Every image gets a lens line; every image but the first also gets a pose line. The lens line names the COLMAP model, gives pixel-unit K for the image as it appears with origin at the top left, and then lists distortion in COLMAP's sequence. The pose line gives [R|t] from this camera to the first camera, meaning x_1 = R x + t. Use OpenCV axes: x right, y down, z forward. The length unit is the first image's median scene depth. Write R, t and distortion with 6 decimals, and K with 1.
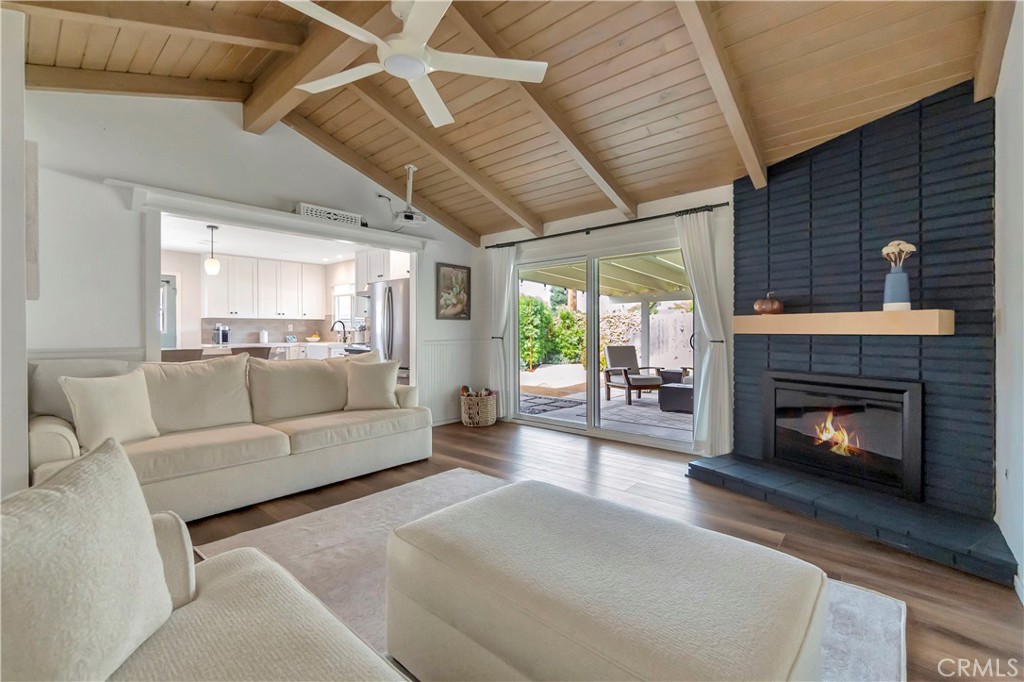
lens RADIAL K [[446.9, 0, 504.0], [0, 446.9, 332.4], [0, 0, 1]] dist [0.002007, 0.000473]
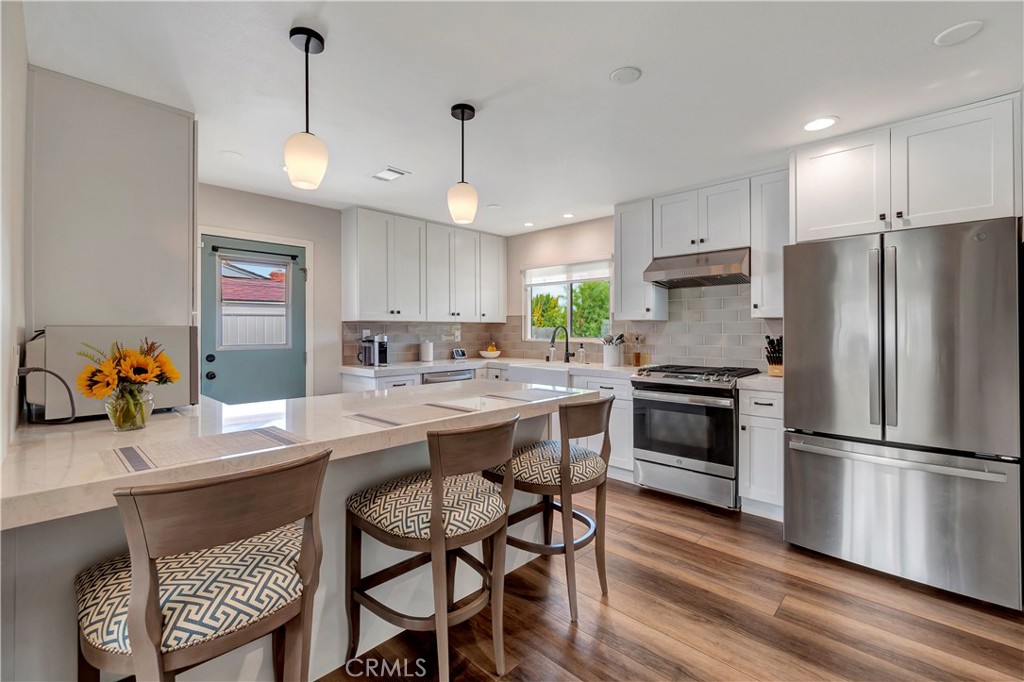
lens RADIAL K [[445.9, 0, 502.8], [0, 445.9, 329.3], [0, 0, 1]] dist [0.000991, 0.000469]
pose [[0.998948, 0.001421, -0.045843, -0.573715], [-0.001763, 0.999971, -0.007424, -0.022709], [0.045831, 0.007497, 0.998921, 0.558658]]
